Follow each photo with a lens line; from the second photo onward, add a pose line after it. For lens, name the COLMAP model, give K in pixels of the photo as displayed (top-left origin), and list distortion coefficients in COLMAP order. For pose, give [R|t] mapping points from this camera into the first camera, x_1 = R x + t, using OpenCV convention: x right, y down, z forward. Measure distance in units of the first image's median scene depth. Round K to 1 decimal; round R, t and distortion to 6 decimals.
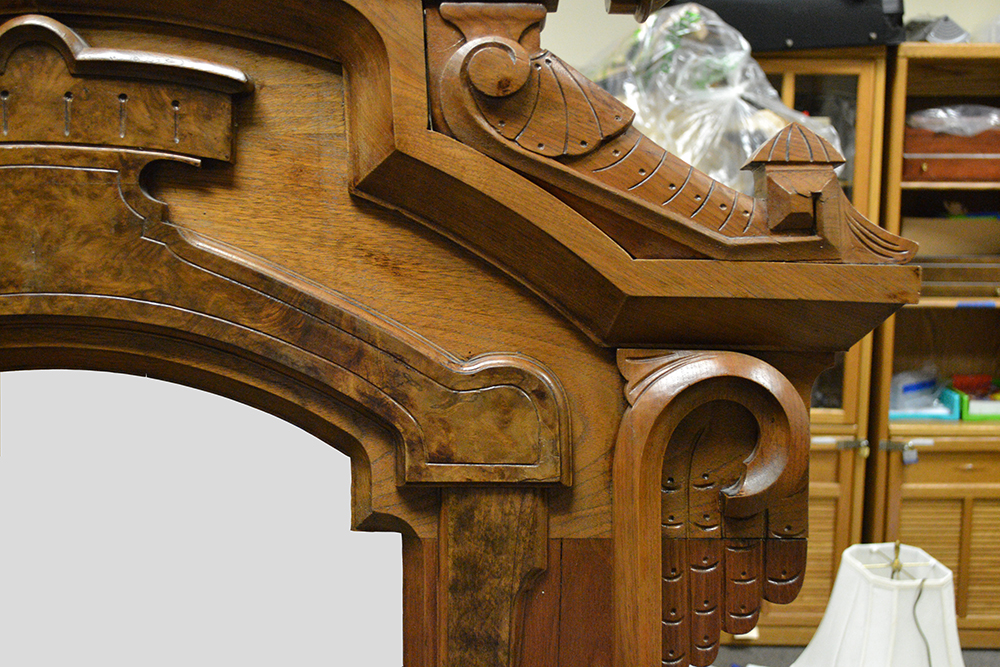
lens RADIAL K [[1247.4, 0, 494.0], [0, 1247.4, 336.1], [0, 0, 1]] dist [-0.019981, 0.000000]
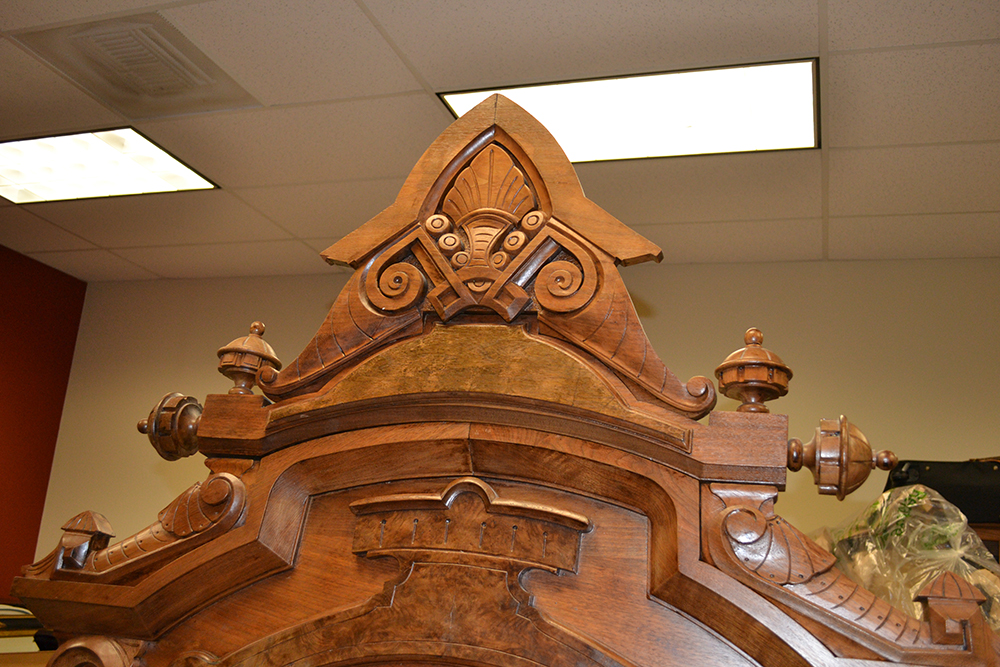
lens RADIAL K [[945.6, 0, 493.2], [0, 945.6, 327.5], [0, 0, 1]] dist [-0.100832, 0.000000]
pose [[0.958265, 0.009400, -0.285725, 0.031198], [-0.122763, 0.916145, -0.381585, 0.046391], [0.258179, 0.400736, 0.879064, -0.221337]]
